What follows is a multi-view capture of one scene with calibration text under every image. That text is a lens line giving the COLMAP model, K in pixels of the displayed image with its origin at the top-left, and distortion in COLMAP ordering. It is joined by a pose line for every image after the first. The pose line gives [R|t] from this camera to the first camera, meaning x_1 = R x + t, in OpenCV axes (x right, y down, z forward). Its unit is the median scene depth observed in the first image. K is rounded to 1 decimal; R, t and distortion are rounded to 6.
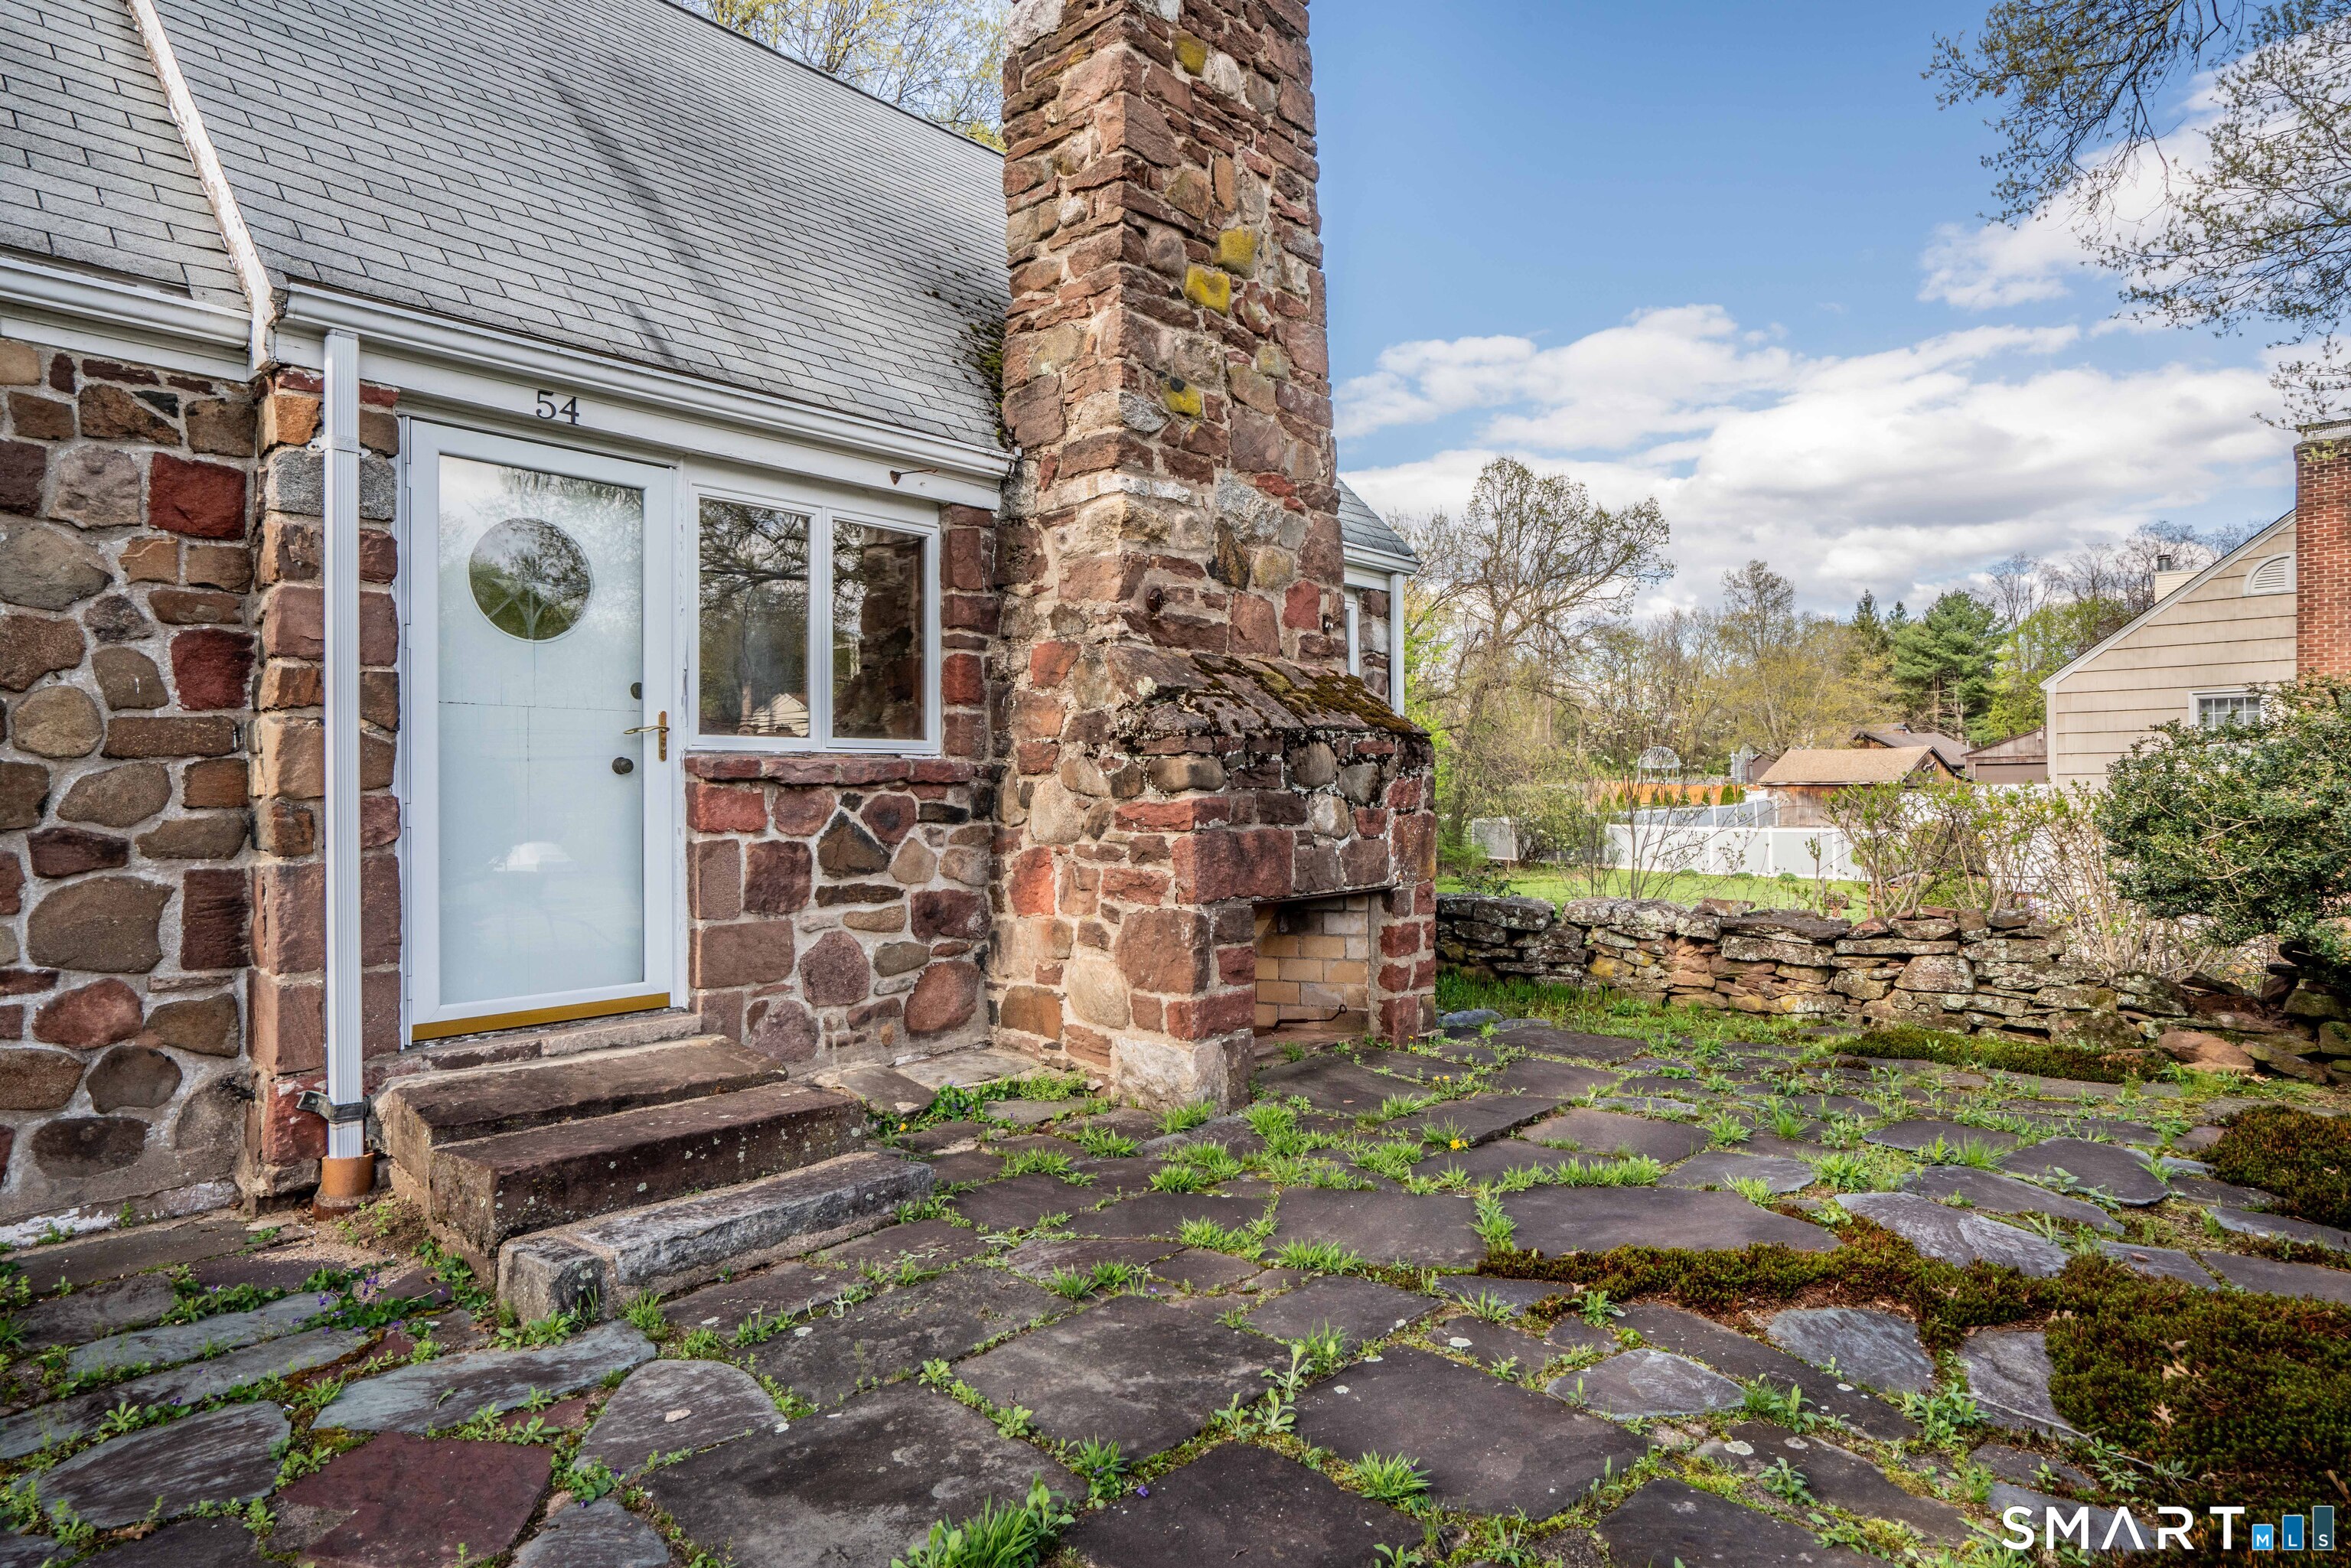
lens RADIAL K [[1317.3, 0, 1175.5], [0, 1317.3, 784.0], [0, 0, 1]] dist [-0.055618, 0.047428]
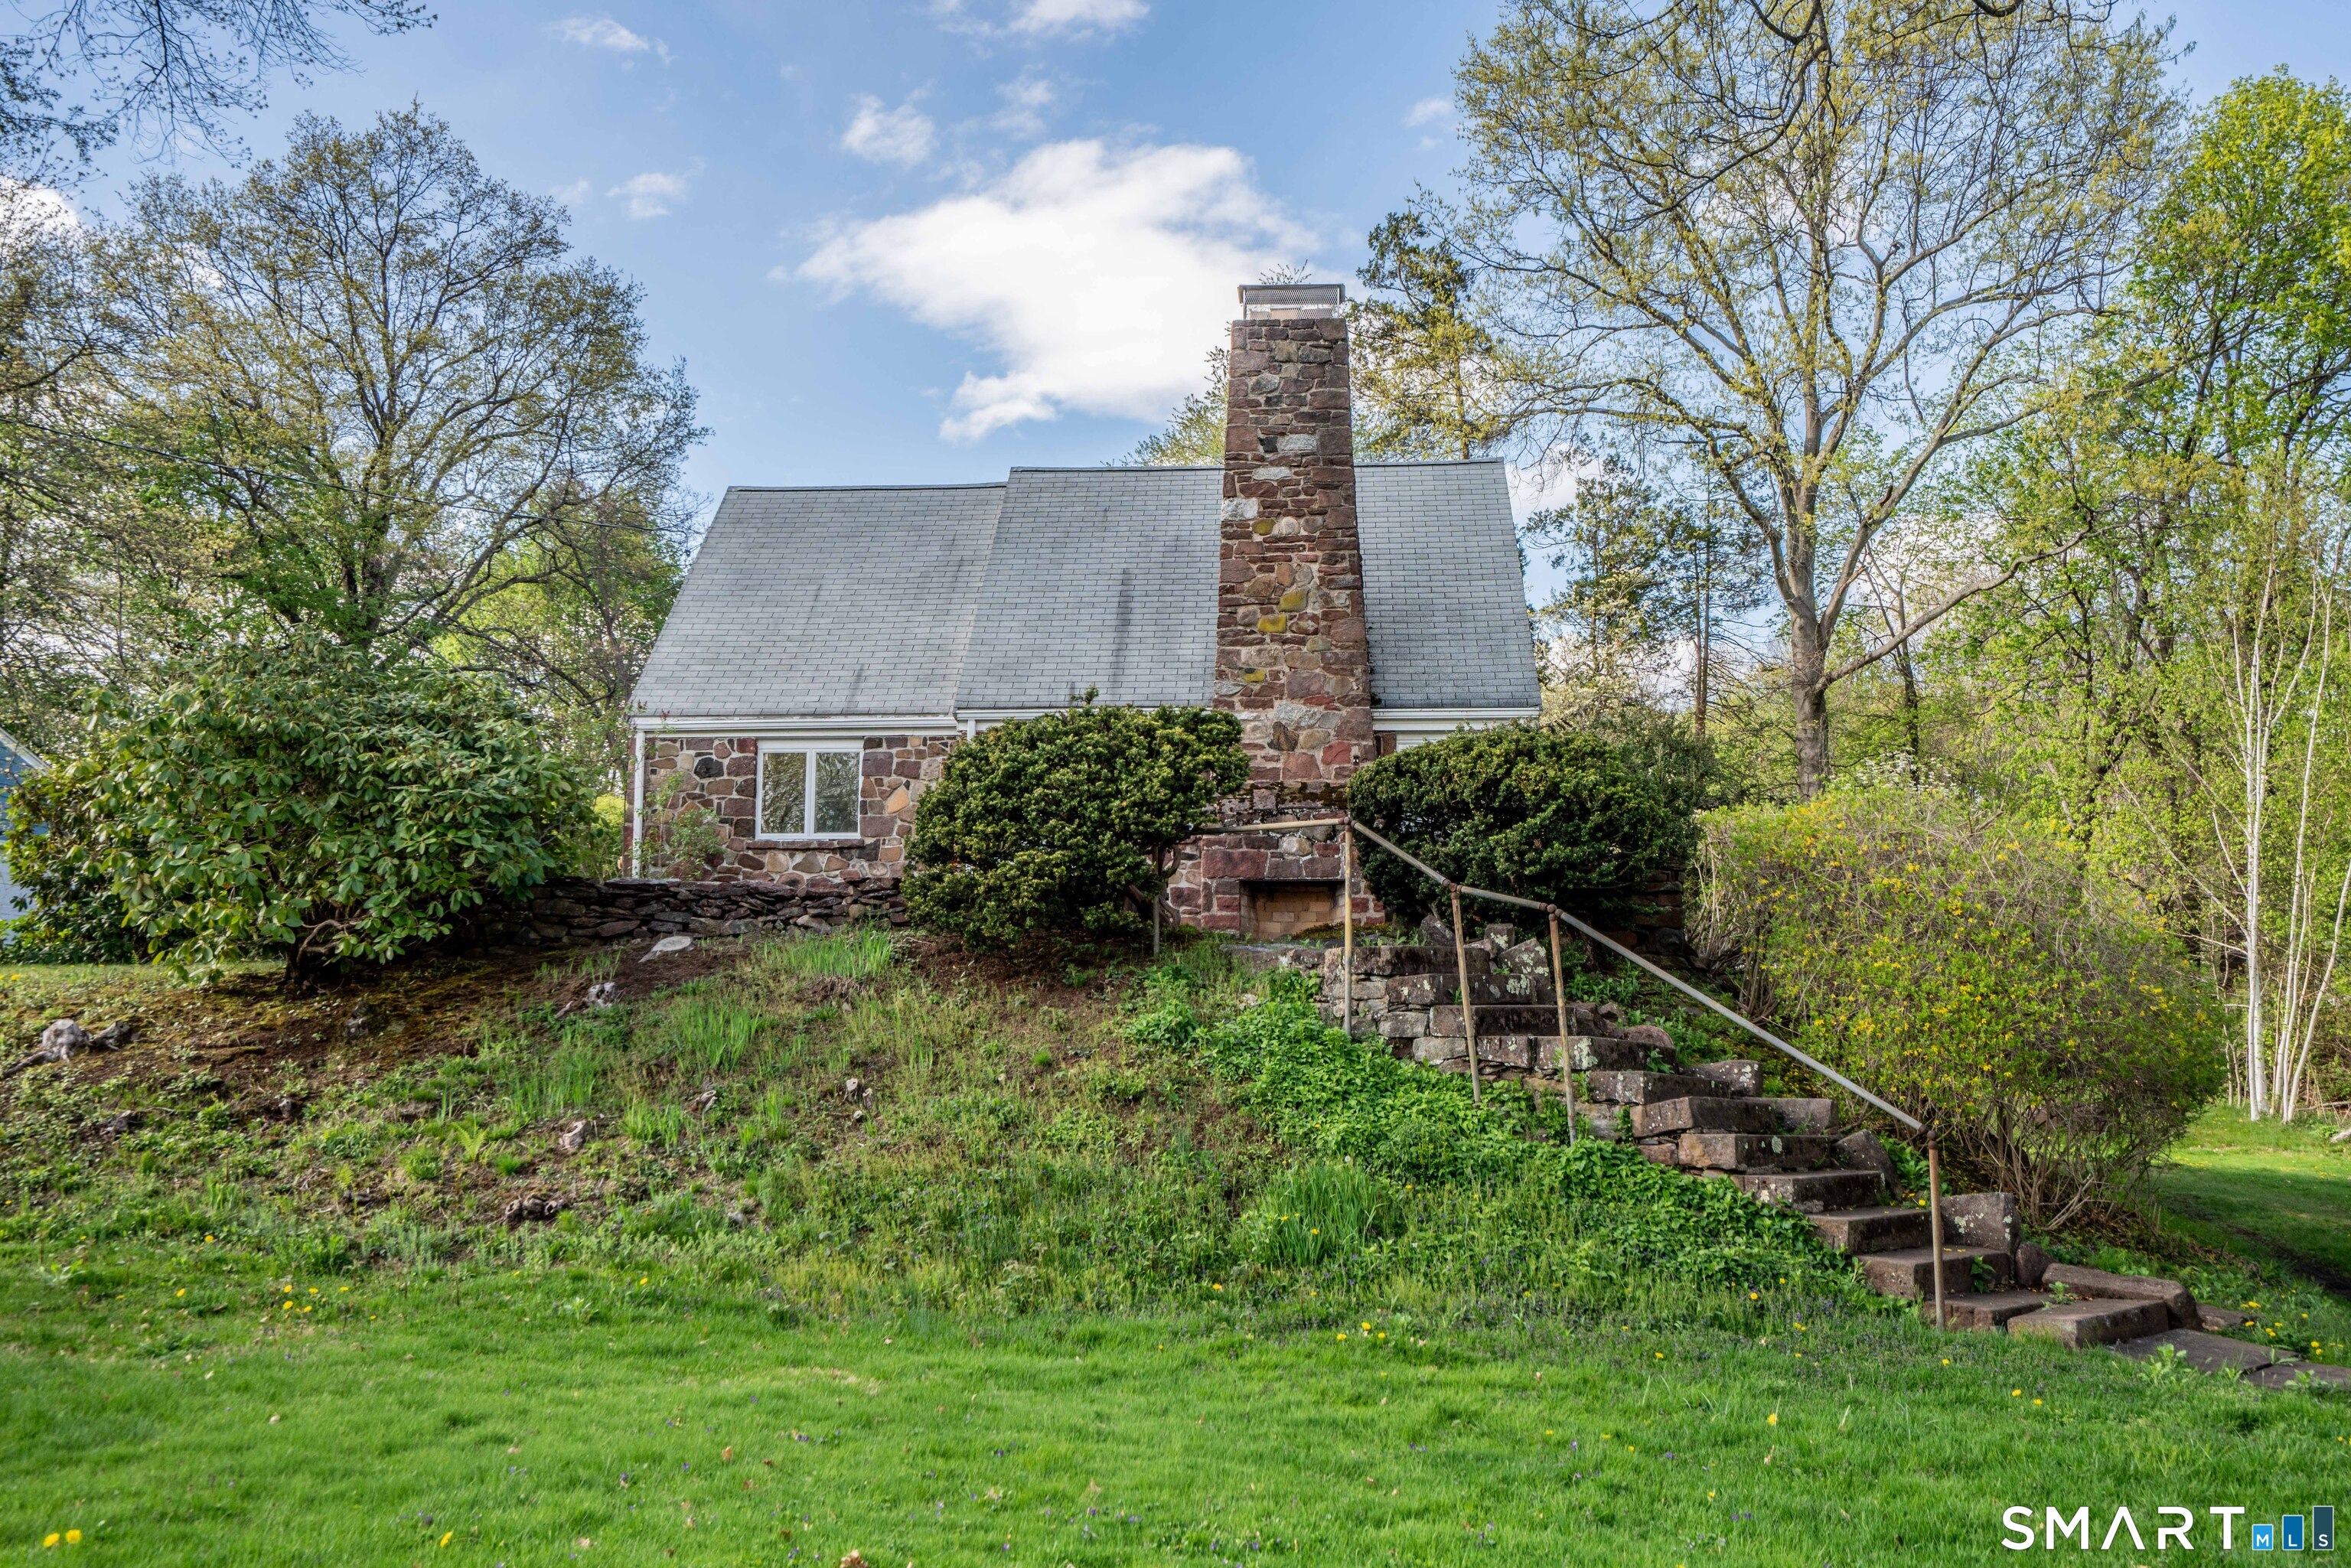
lens RADIAL K [[2083.2, 0, 1175.5], [0, 2083.2, 784.0], [0, 0, 1]] dist [0.049092, 0.008361]
pose [[0.599688, -0.097902, -0.794222, 2.993179], [-0.006300, 0.991880, -0.127024, 0.393207], [0.800209, 0.081178, 0.594202, -1.382365]]
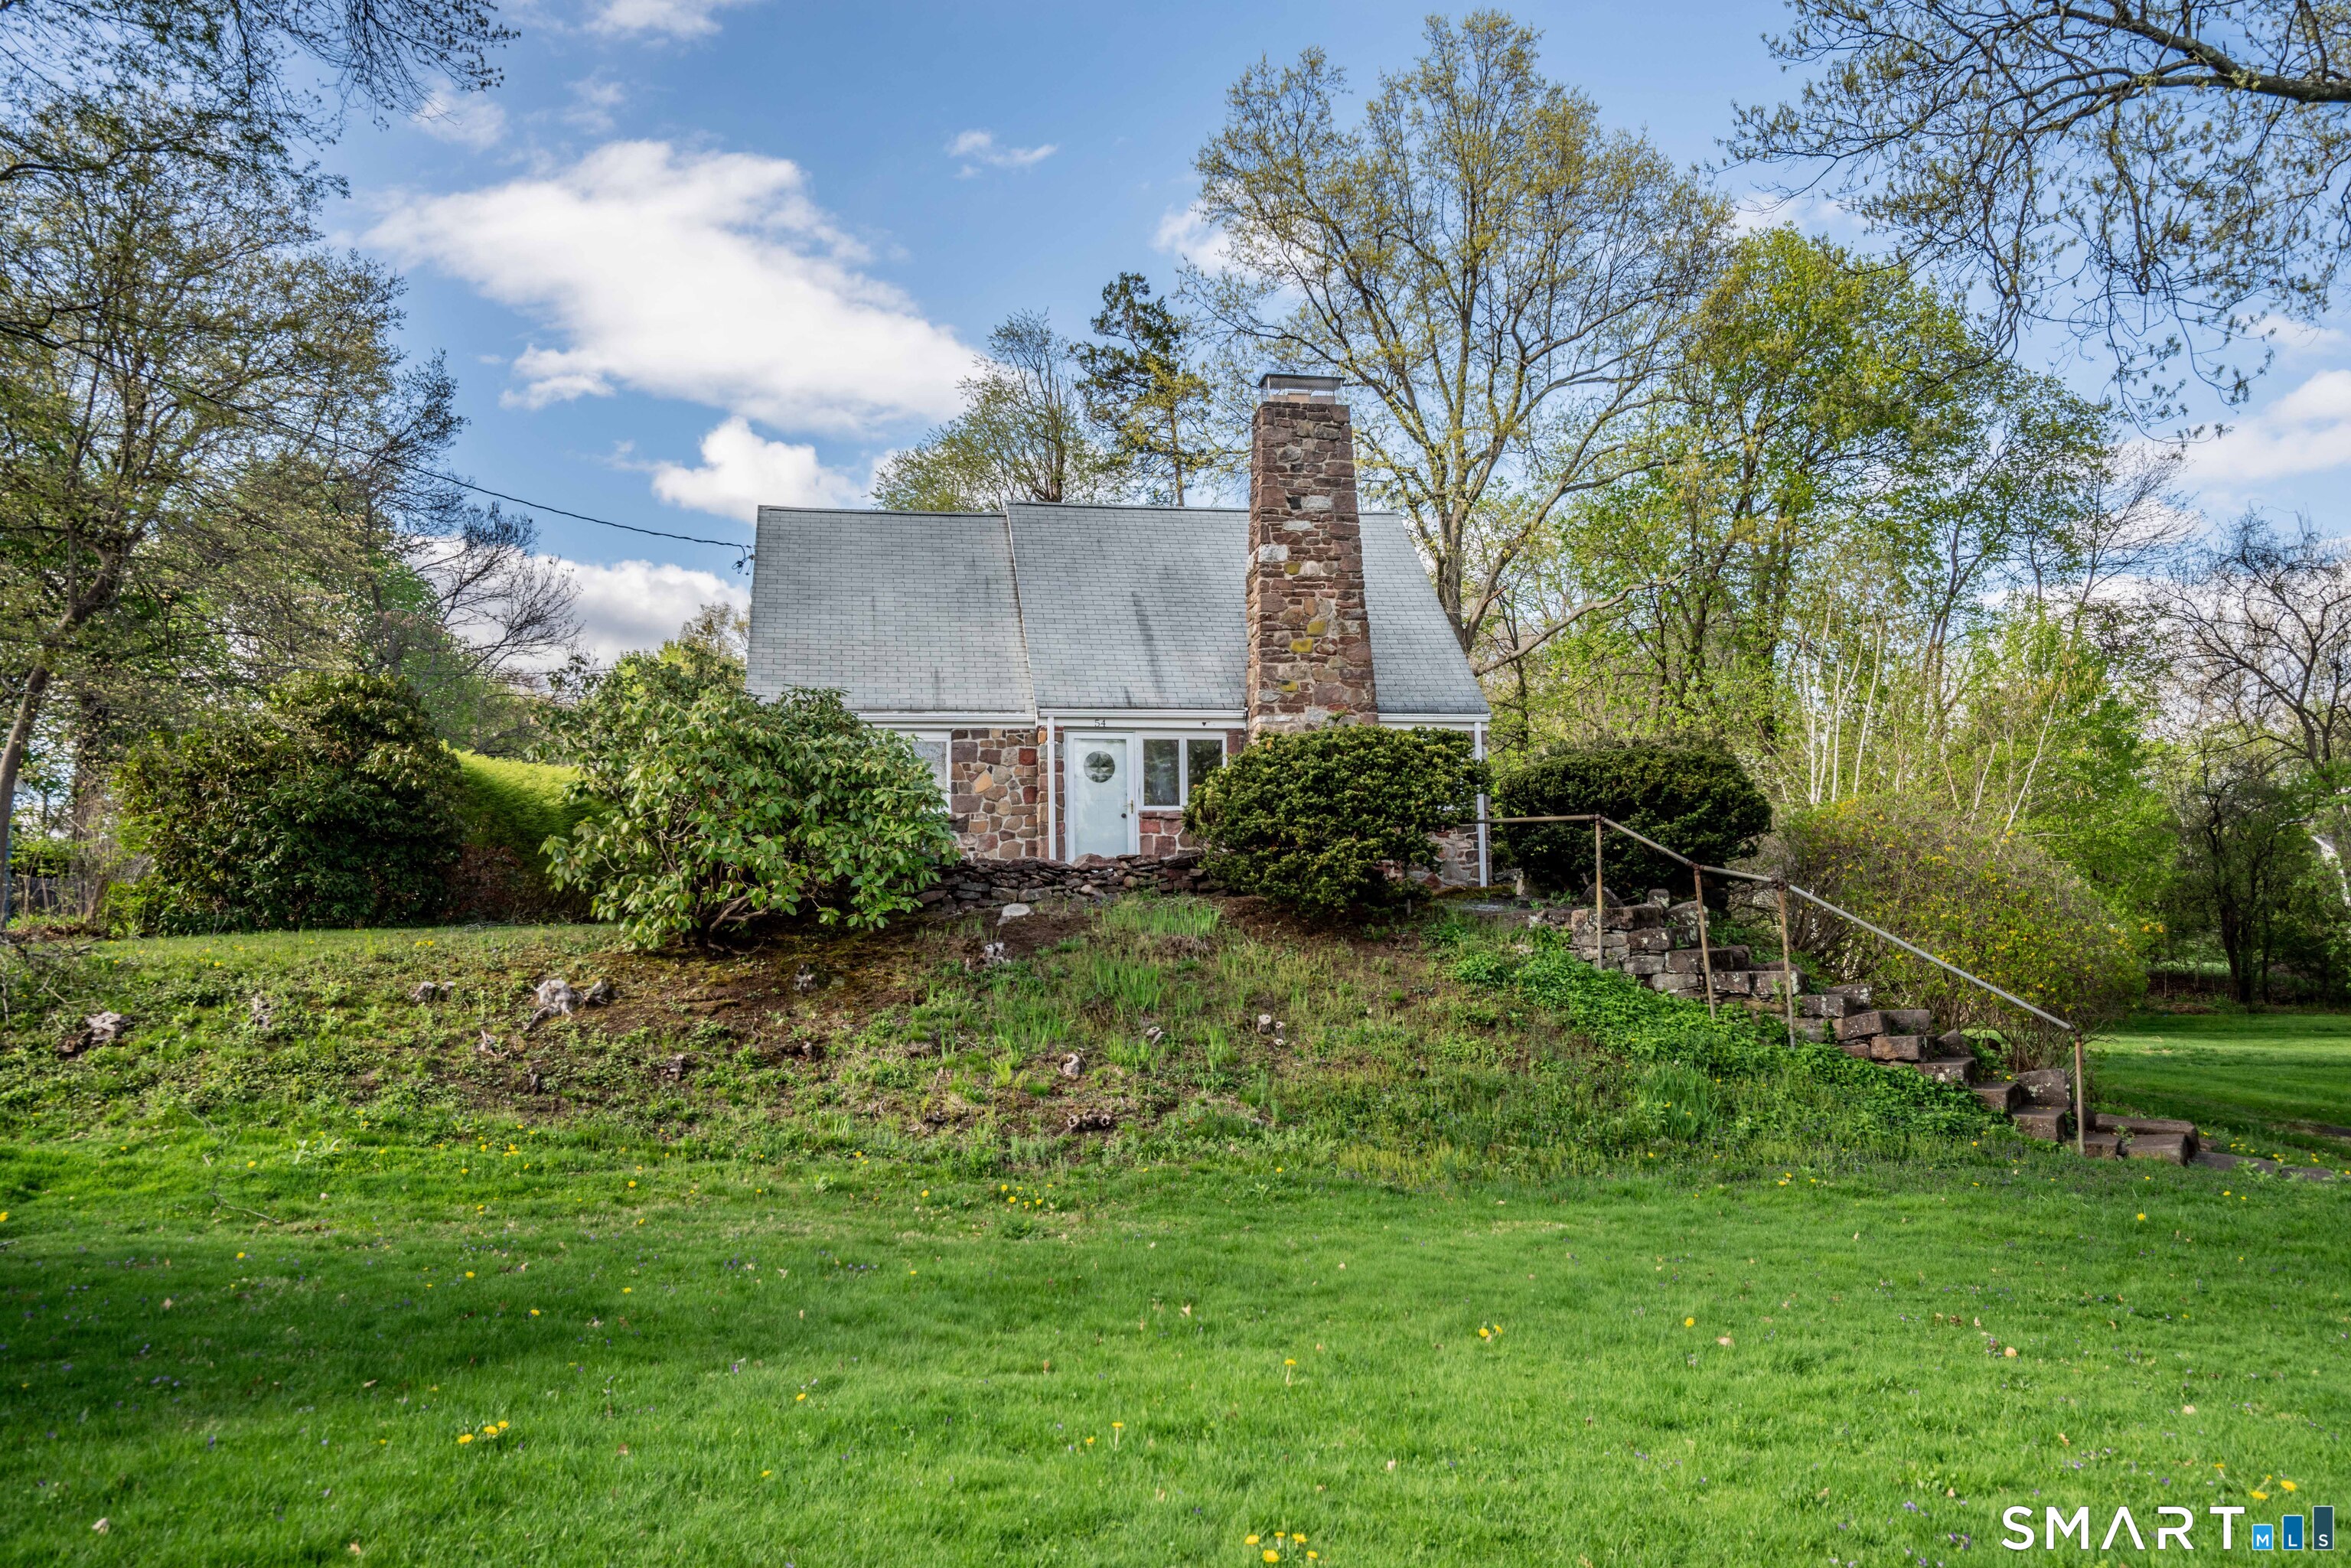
lens RADIAL K [[1823.5, 0, 1201.2], [0, 1823.5, 792.8], [0, 0, 1]] dist [0.051524, 0.001668]
pose [[0.789283, -0.071688, -0.609831, 2.457405], [0.016832, 0.995314, -0.095219, 0.354317], [0.613799, 0.064890, 0.786791, -2.473919]]
